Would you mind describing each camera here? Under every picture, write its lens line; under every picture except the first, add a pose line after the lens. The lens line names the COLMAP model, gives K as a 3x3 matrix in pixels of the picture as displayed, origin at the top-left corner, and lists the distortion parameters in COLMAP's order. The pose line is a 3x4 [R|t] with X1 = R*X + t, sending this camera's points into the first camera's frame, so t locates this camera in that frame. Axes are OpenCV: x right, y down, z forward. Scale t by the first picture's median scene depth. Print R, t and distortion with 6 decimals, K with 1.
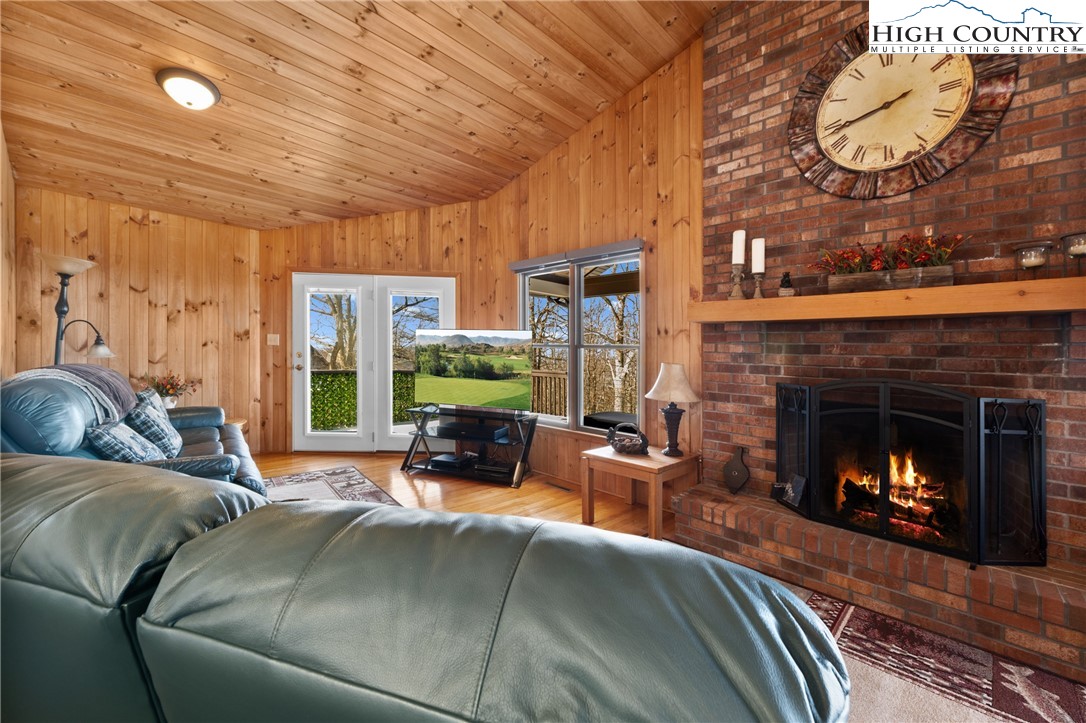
lens RADIAL K [[432.4, 0, 543.3], [0, 432.4, 345.3], [0, 0, 1]] dist [0.000447, -0.000084]
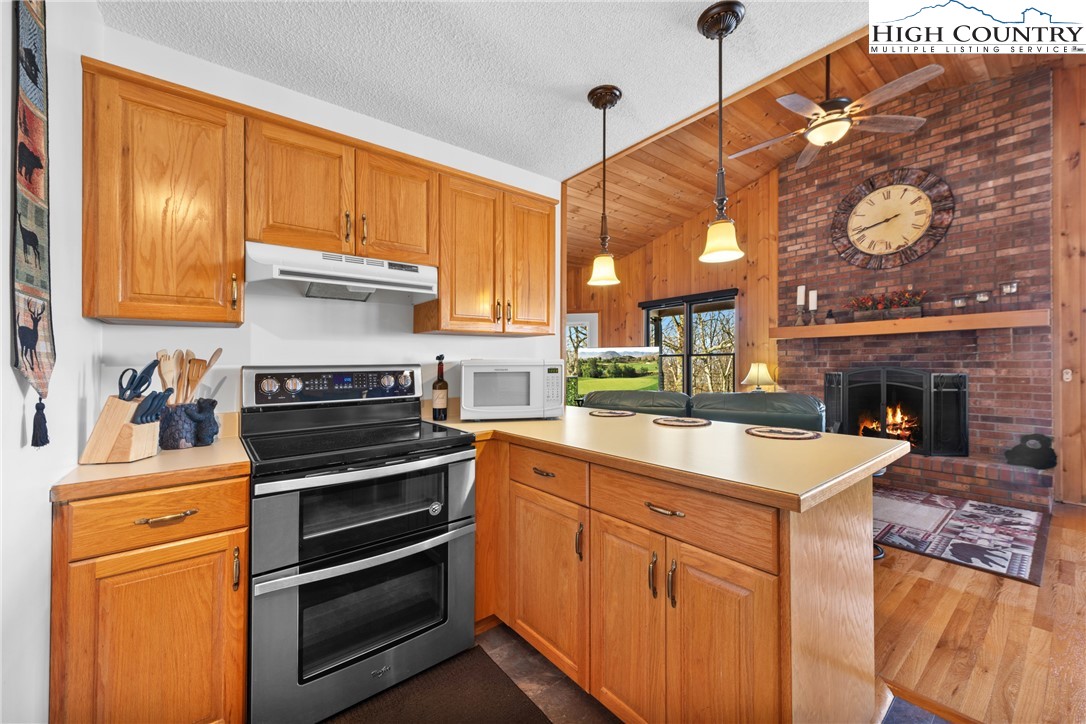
lens RADIAL K [[433.7, 0, 521.2], [0, 433.7, 384.3], [0, 0, 1]] dist [0.000536, -0.000094]
pose [[0.989385, -0.032083, -0.141729, -0.475489], [0.041481, 0.997097, 0.063856, -0.029088], [0.139268, -0.069058, 0.987844, -1.010541]]
